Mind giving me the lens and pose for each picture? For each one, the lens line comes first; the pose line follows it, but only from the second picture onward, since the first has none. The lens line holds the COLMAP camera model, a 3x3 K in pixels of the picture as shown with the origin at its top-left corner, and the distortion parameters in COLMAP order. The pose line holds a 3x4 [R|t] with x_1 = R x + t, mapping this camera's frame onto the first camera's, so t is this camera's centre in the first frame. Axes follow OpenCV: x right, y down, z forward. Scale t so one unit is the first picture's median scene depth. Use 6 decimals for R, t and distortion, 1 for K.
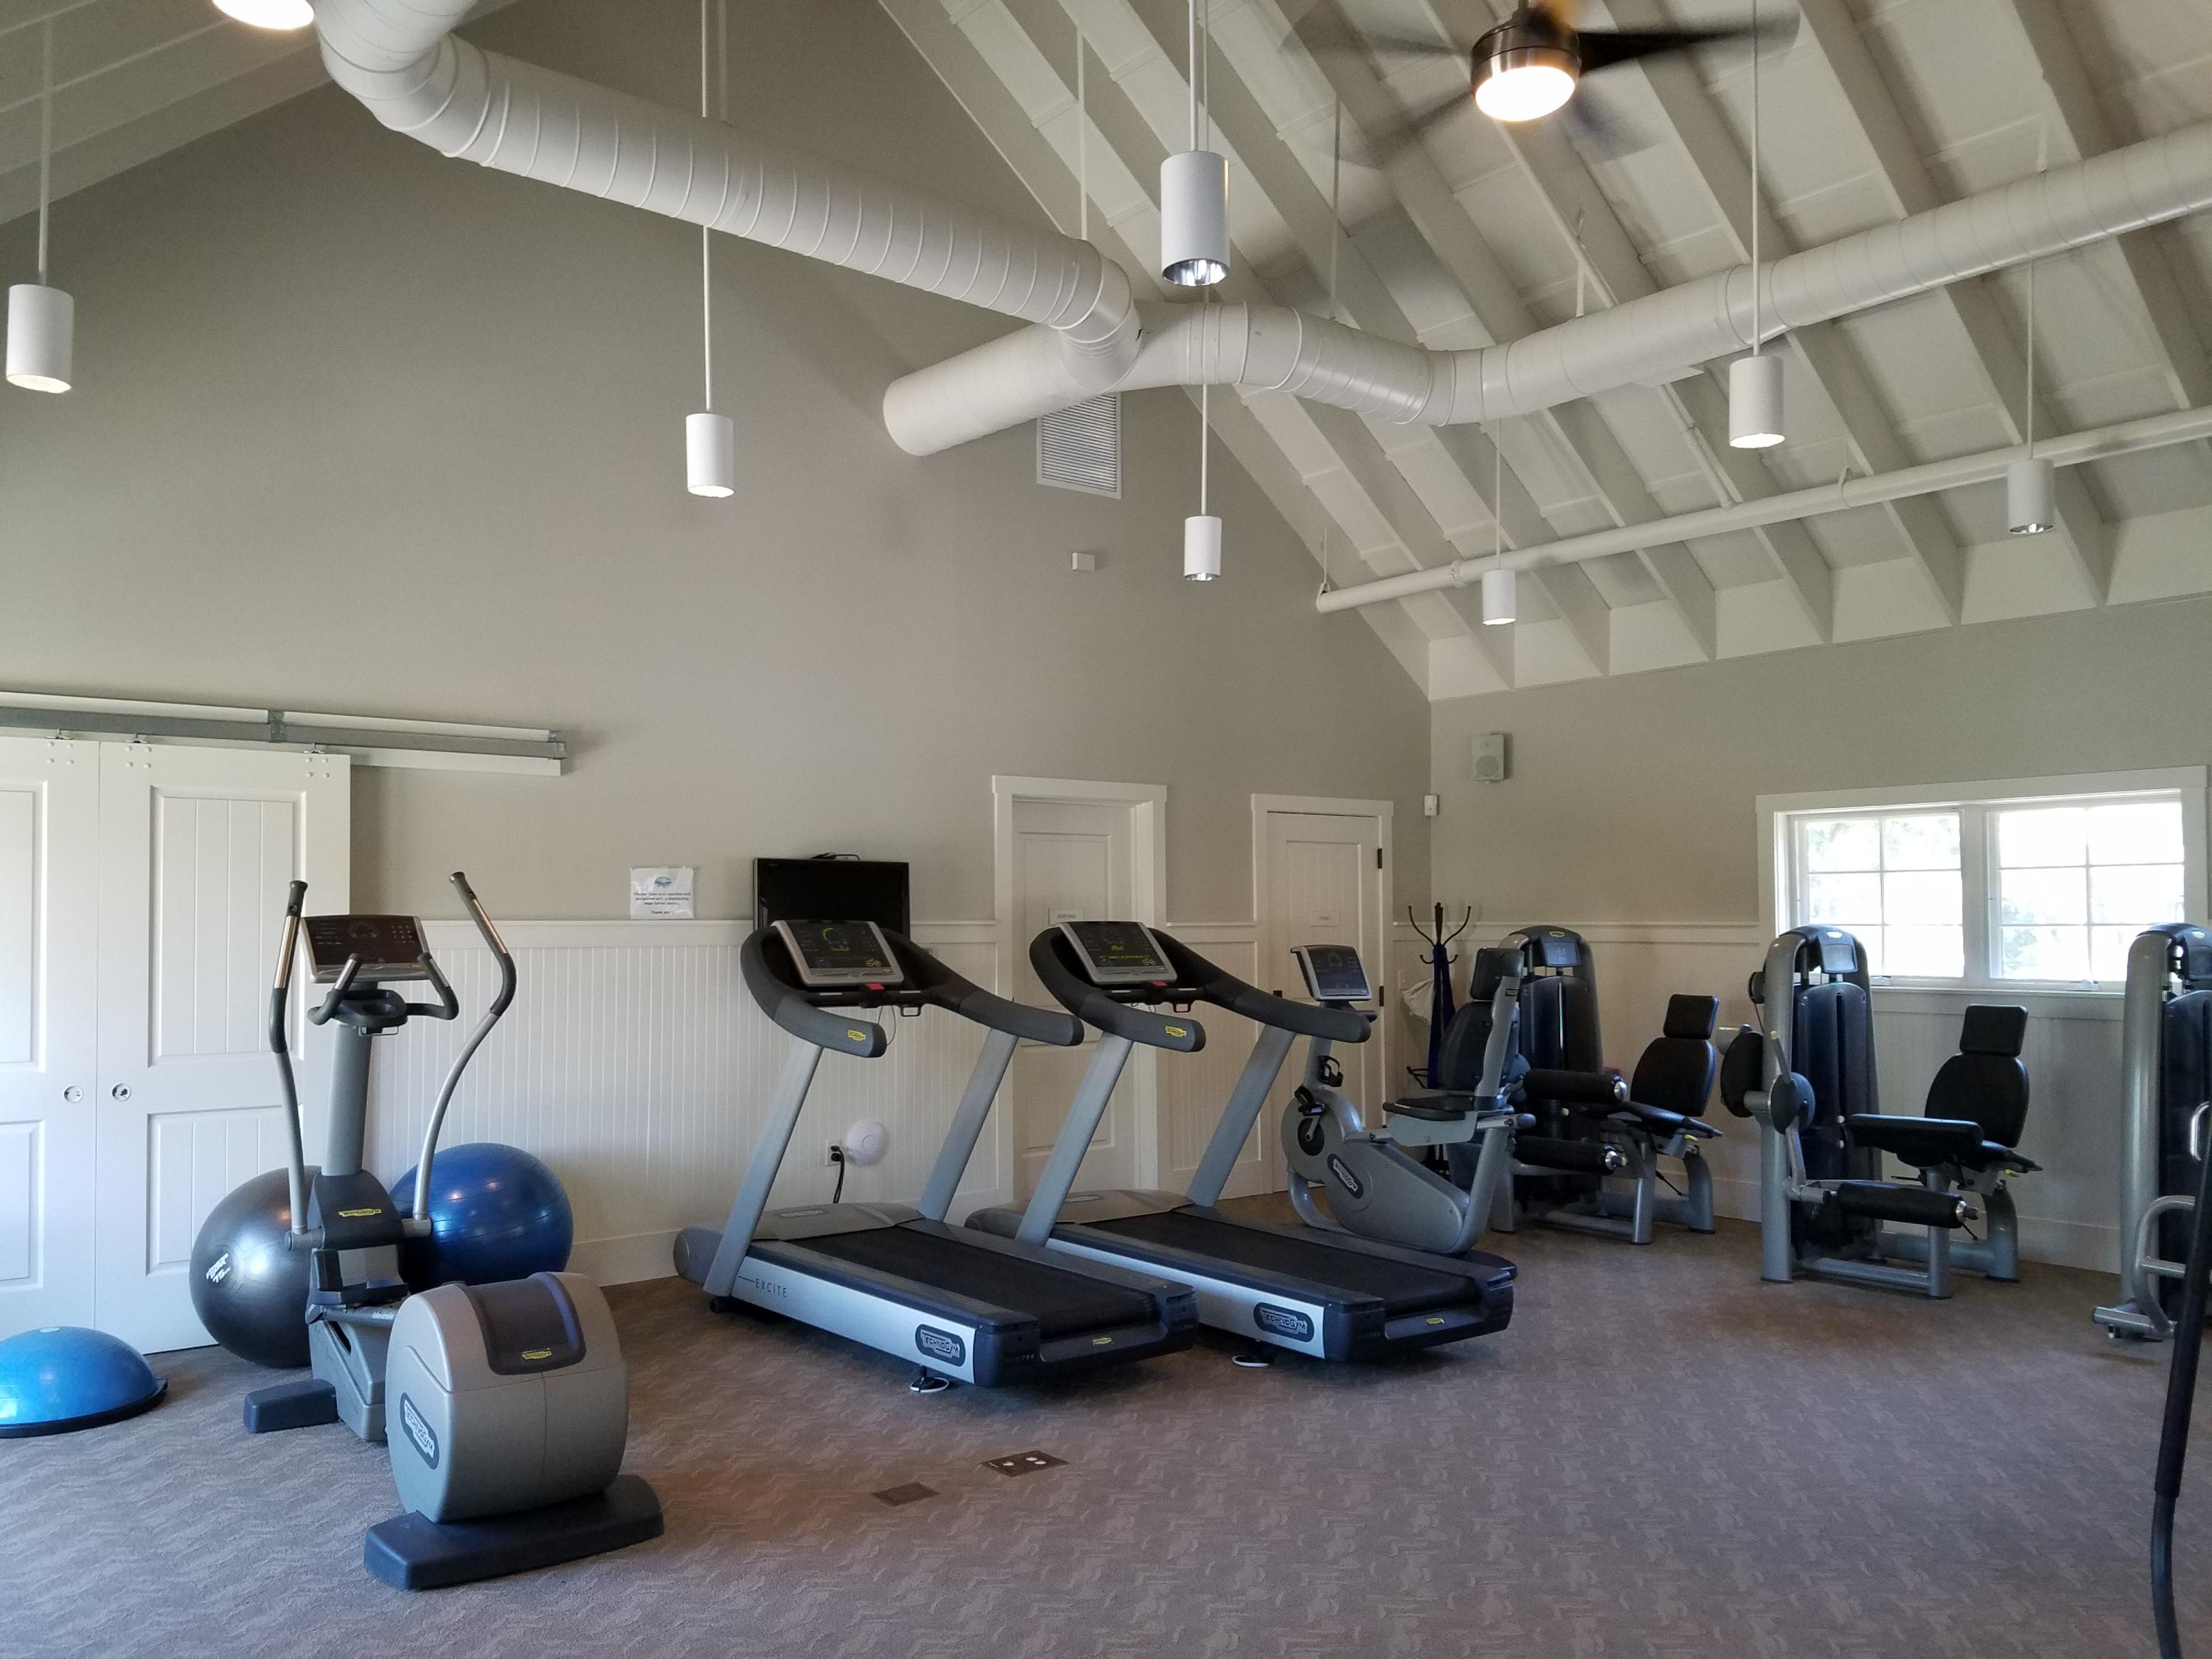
lens RADIAL K [[1668.2, 0, 1074.6], [0, 1668.2, 826.2], [0, 0, 1]] dist [0.137609, -0.185149]
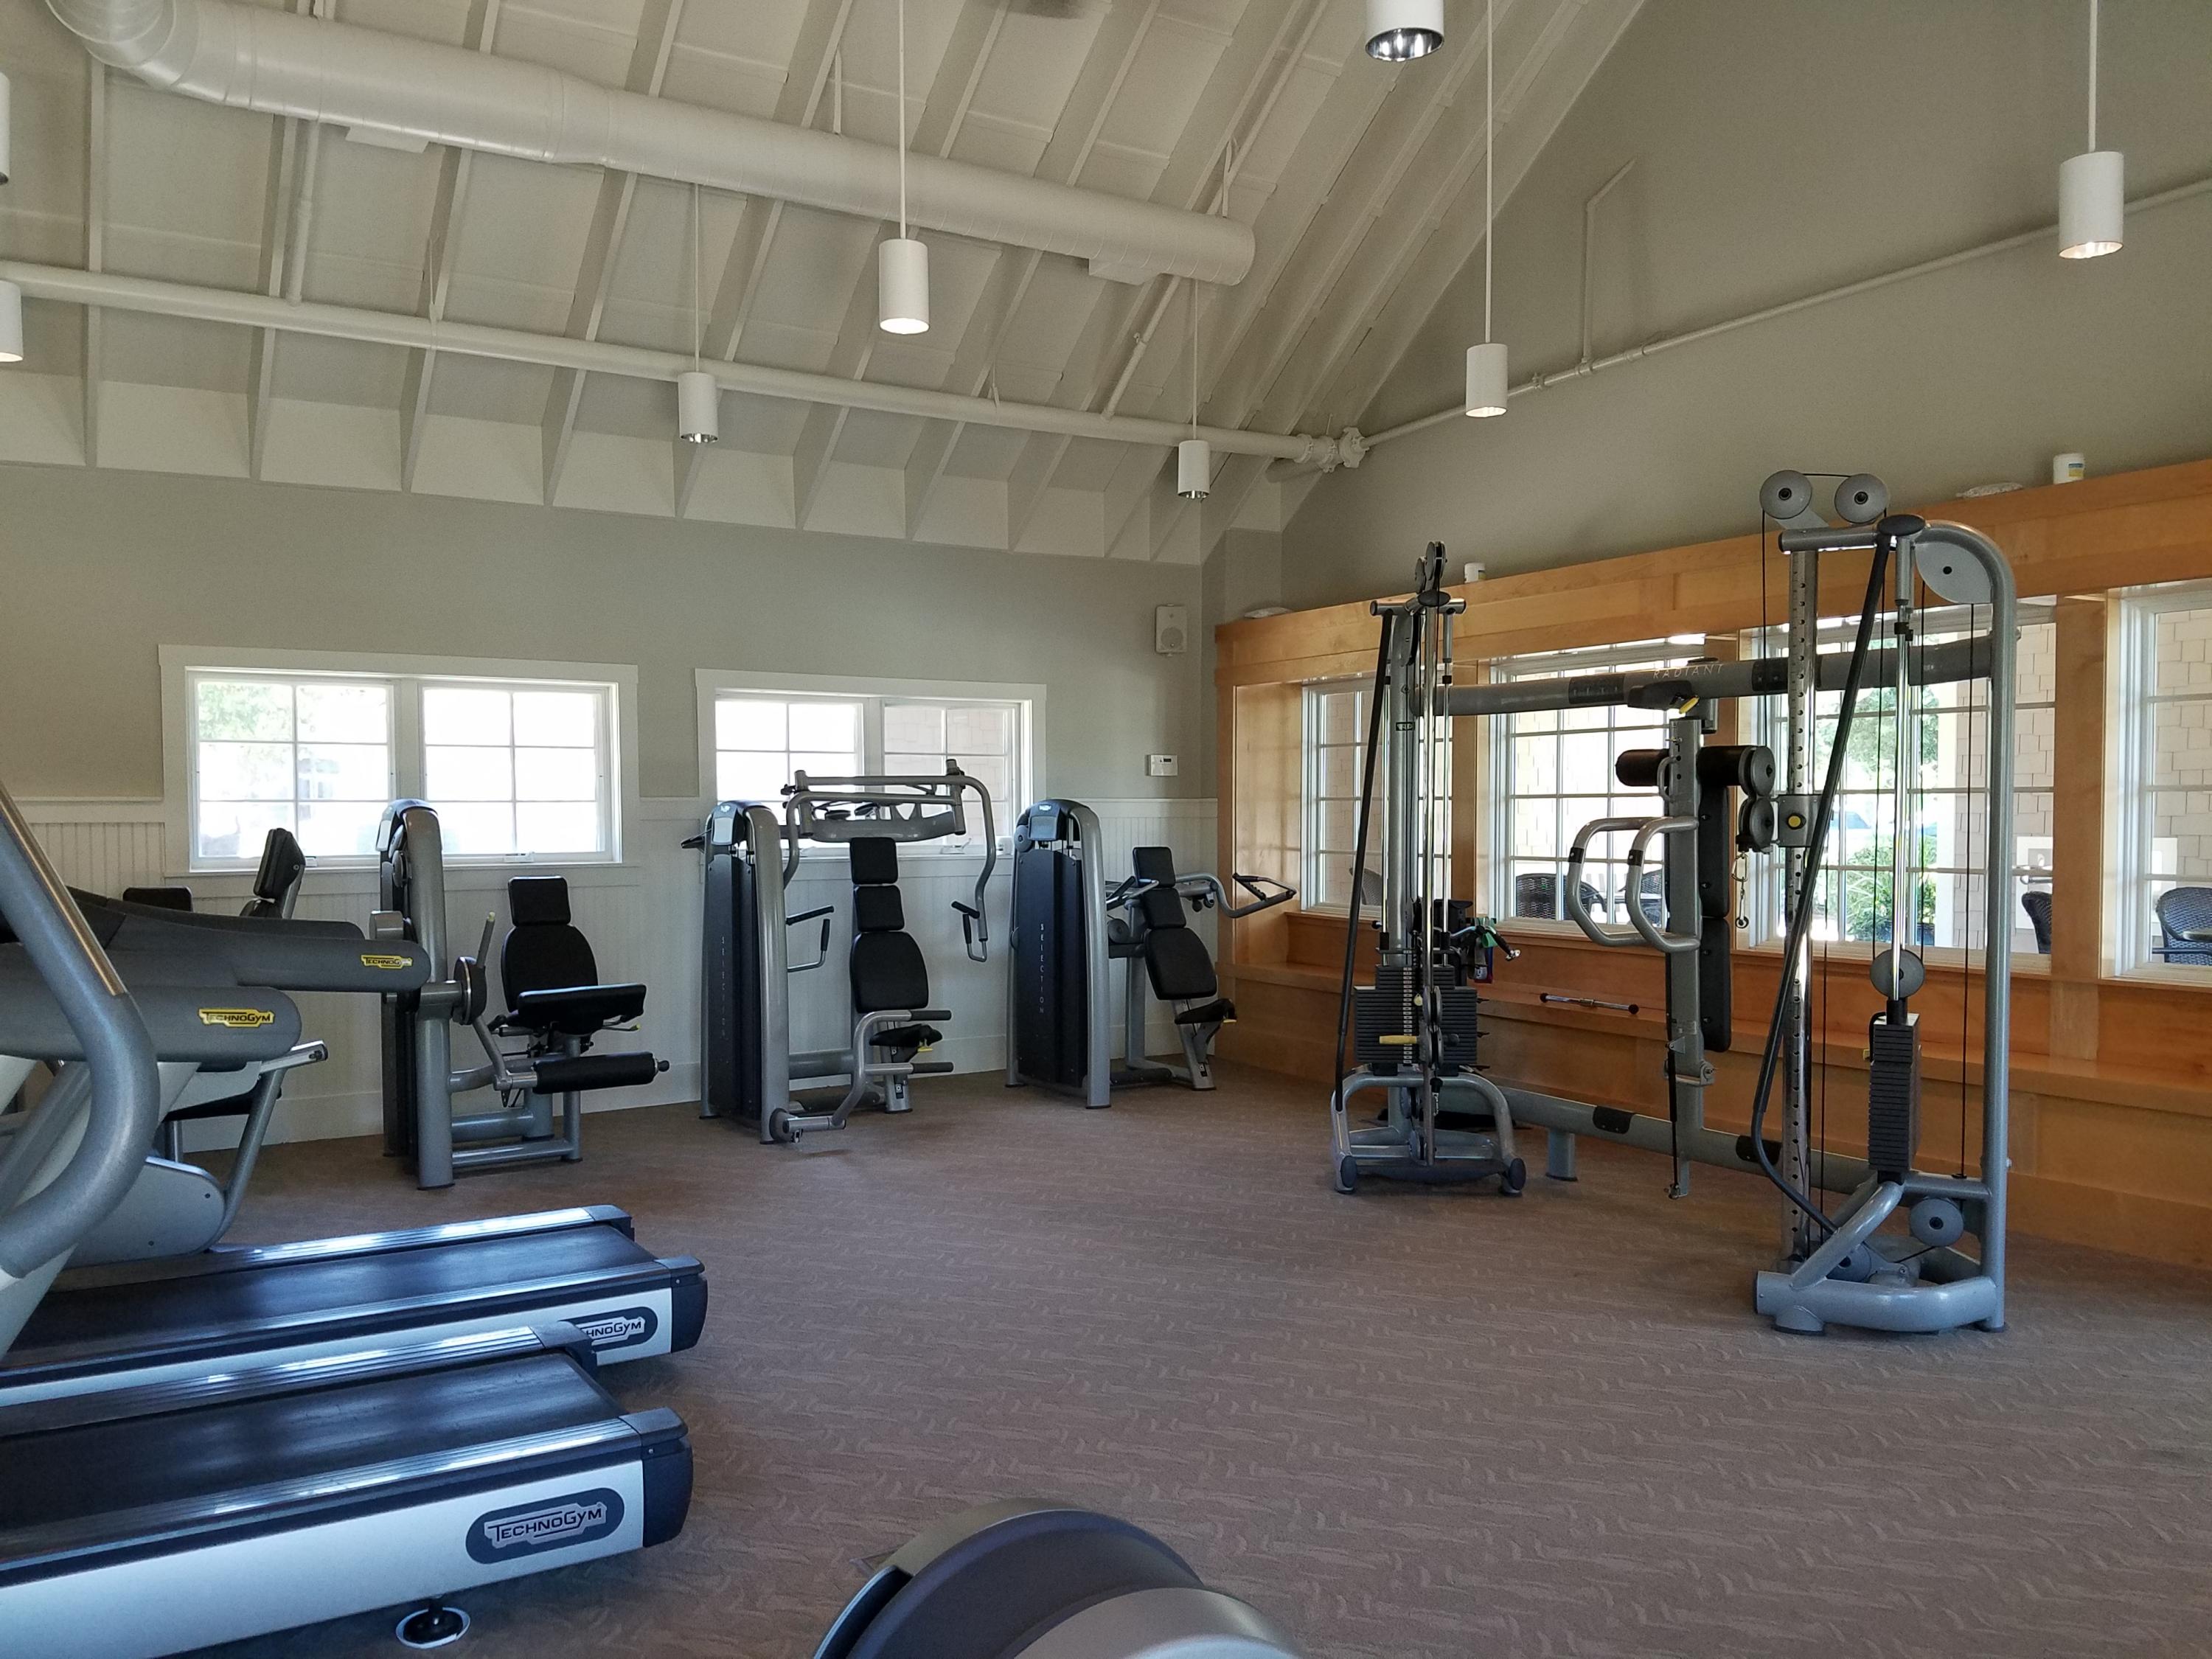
lens RADIAL K [[1668.2, 0, 1074.6], [0, 1668.2, 826.2], [0, 0, 1]] dist [0.137609, -0.185149]
pose [[0.139315, -0.010890, 0.990188, -0.527869], [-0.056193, 0.998241, 0.018885, 0.043154], [-0.988652, -0.058273, 0.138458, 0.641577]]
